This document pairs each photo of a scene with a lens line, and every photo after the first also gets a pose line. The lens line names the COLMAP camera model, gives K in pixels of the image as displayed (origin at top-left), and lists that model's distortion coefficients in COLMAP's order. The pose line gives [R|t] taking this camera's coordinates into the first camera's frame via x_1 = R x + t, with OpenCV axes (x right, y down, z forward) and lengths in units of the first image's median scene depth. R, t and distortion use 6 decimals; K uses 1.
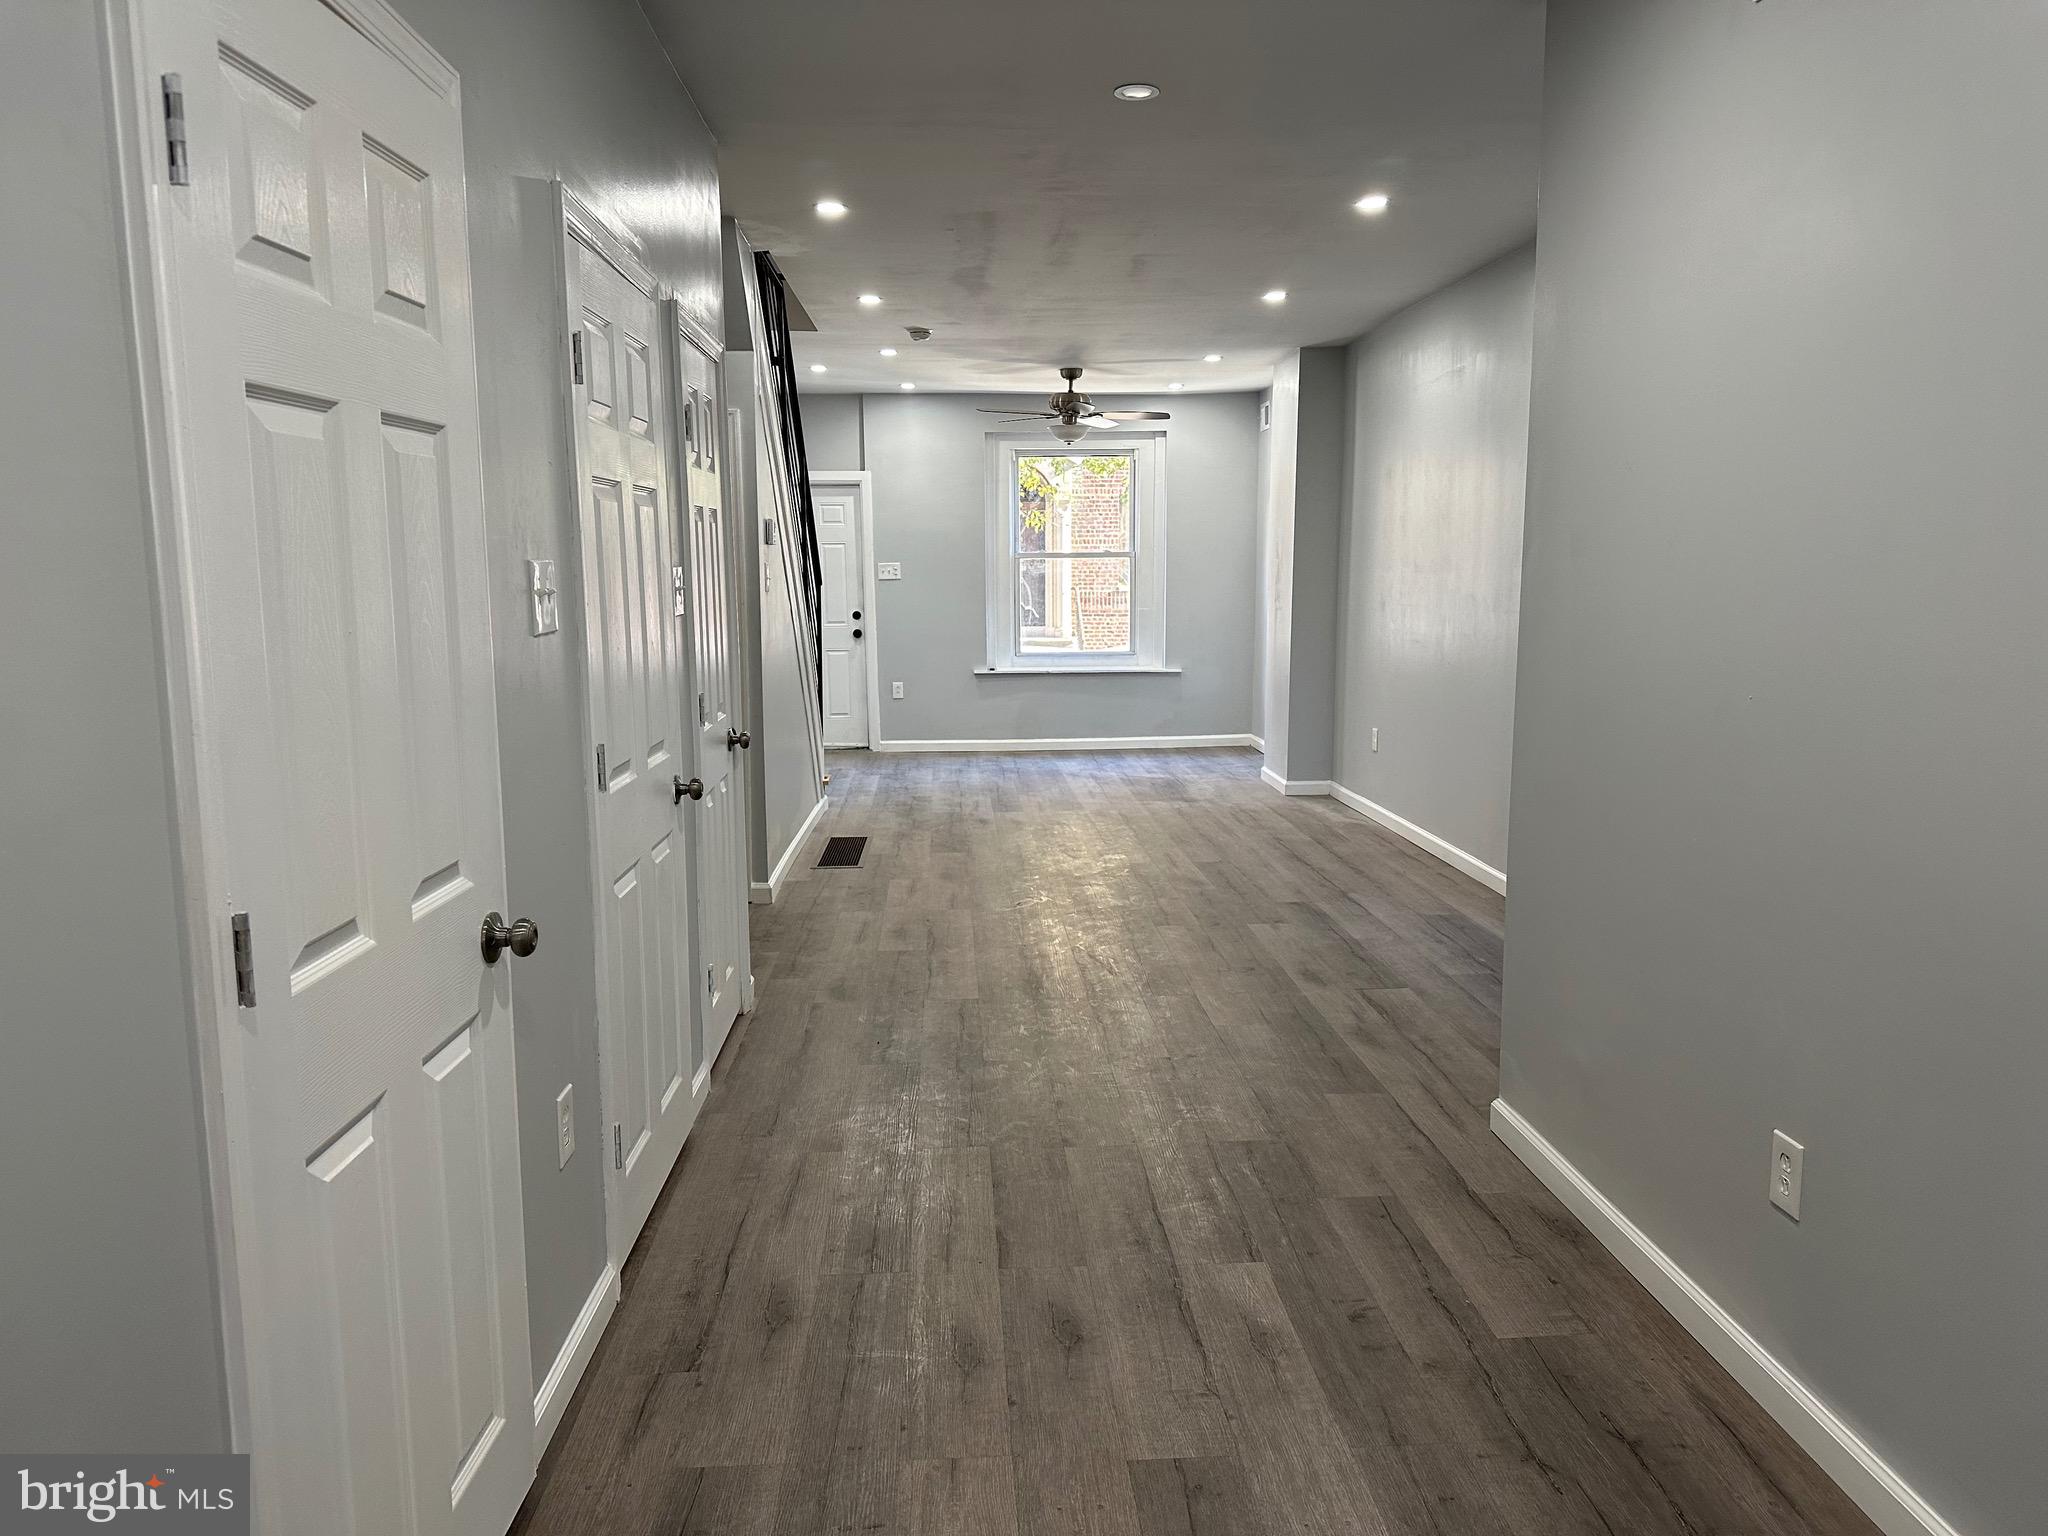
lens RADIAL K [[1429.9, 0, 1043.9], [0, 1429.9, 764.4], [0, 0, 1]] dist [0.092099, -0.110516]
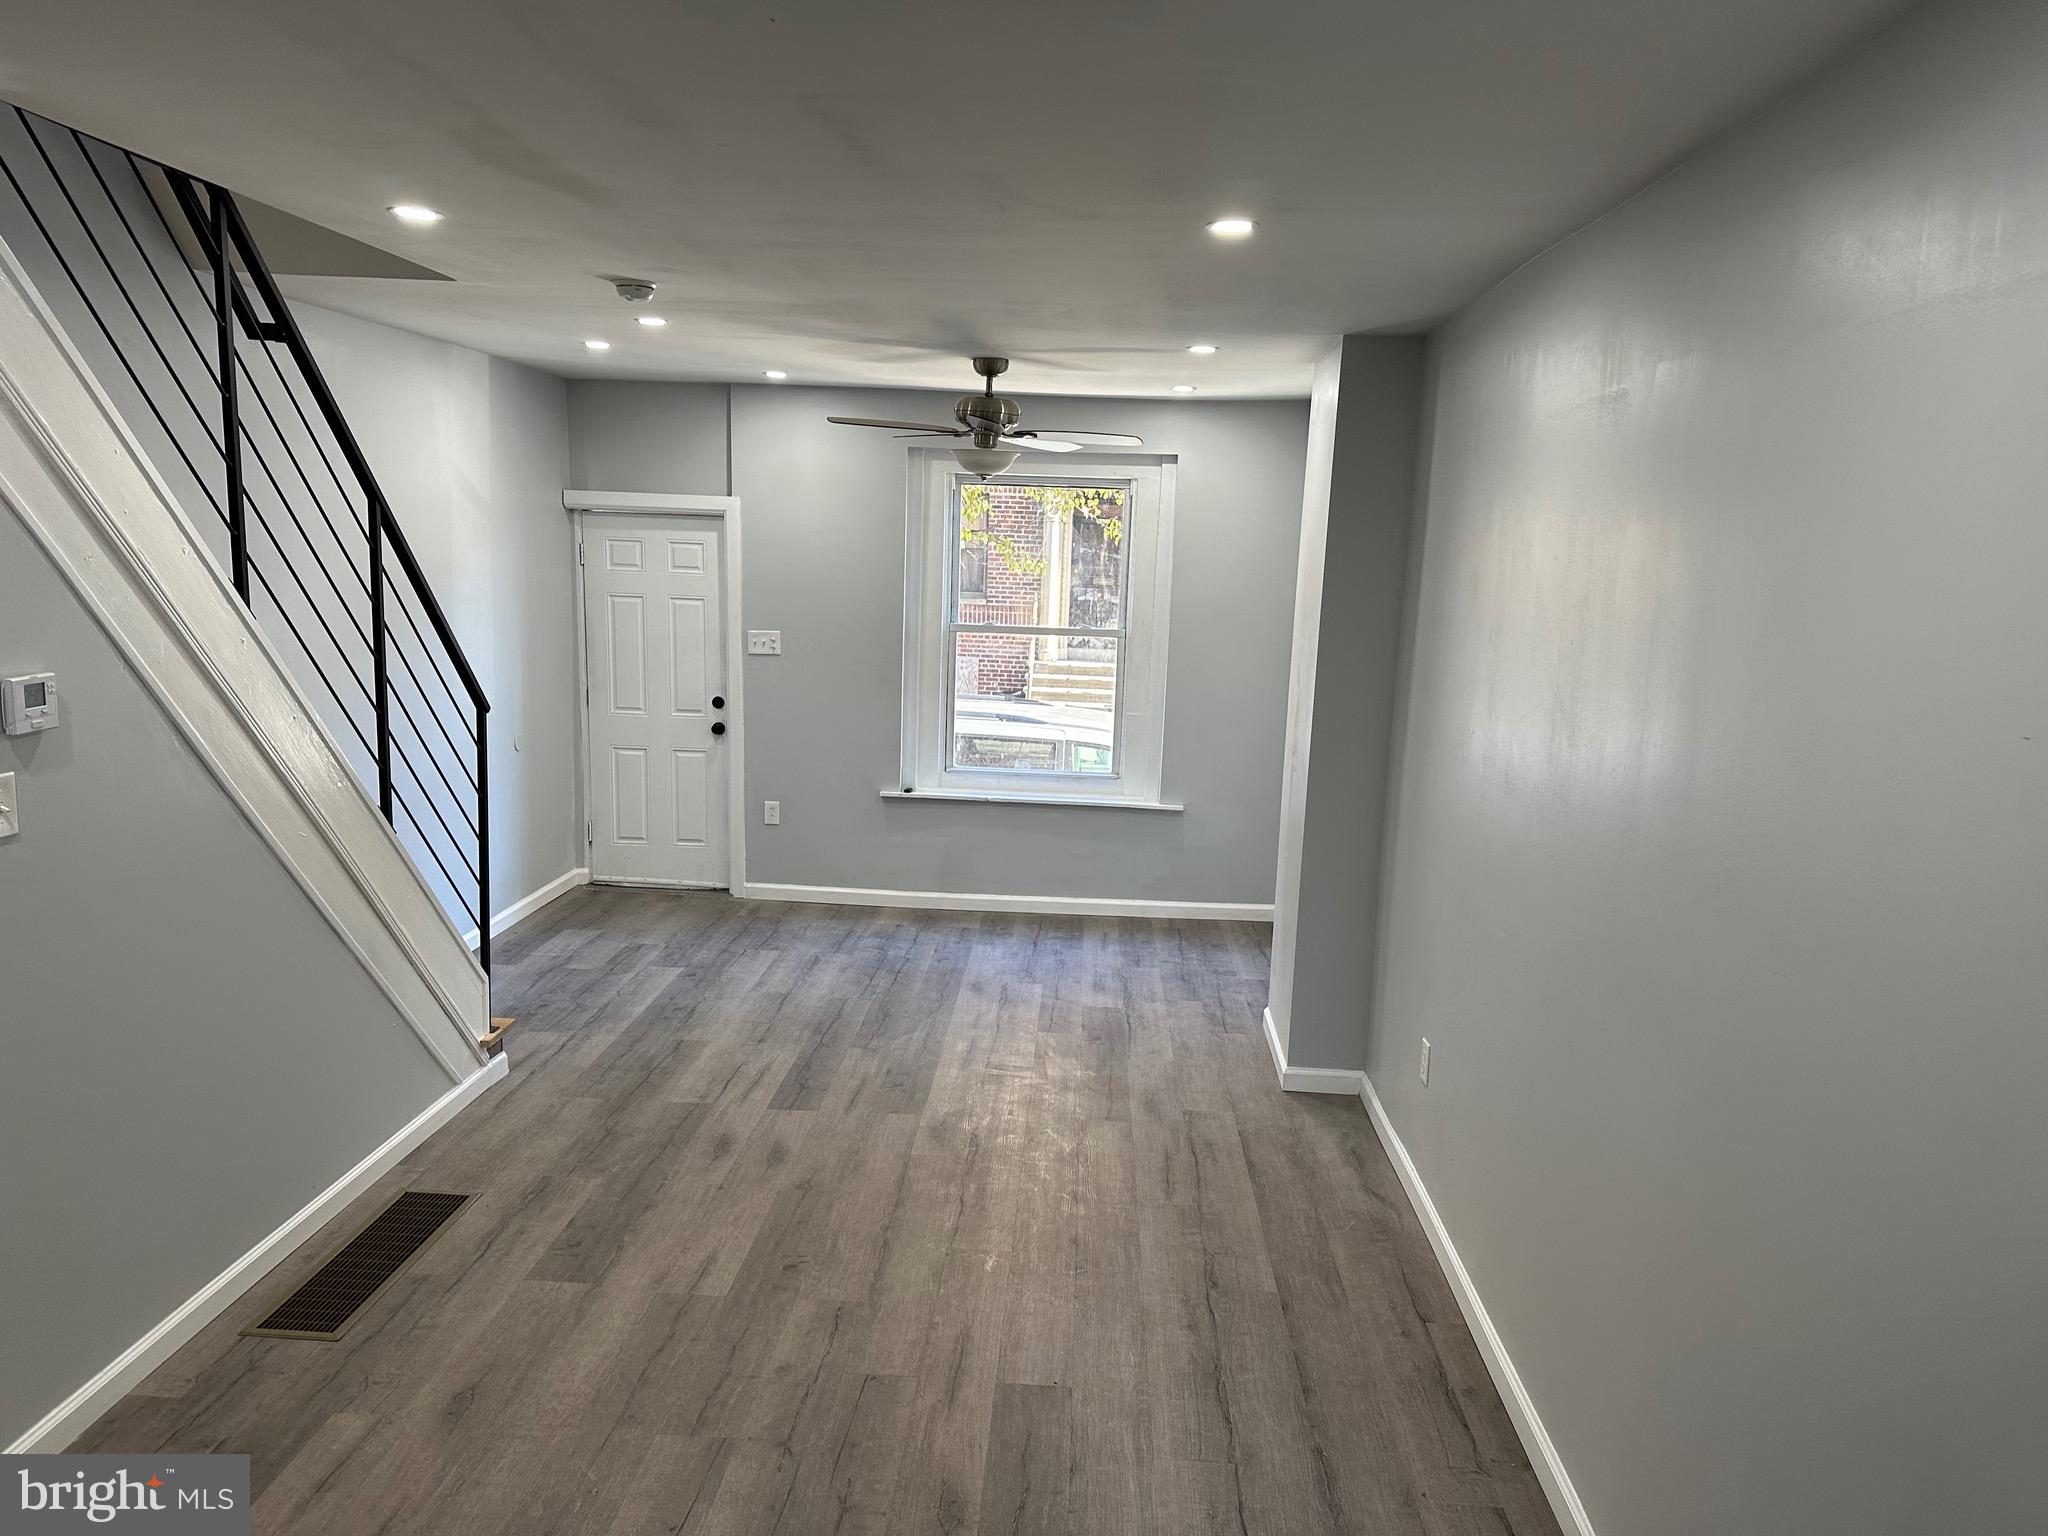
lens RADIAL K [[1419.6, 0, 1044.8], [0, 1419.6, 778.7], [0, 0, 1]] dist [0.172251, -0.310711]
pose [[0.992744, 0.061265, -0.103474, 0.102441], [-0.058588, 0.997869, 0.028722, -0.097705], [0.105013, -0.022451, 0.994217, 0.329204]]
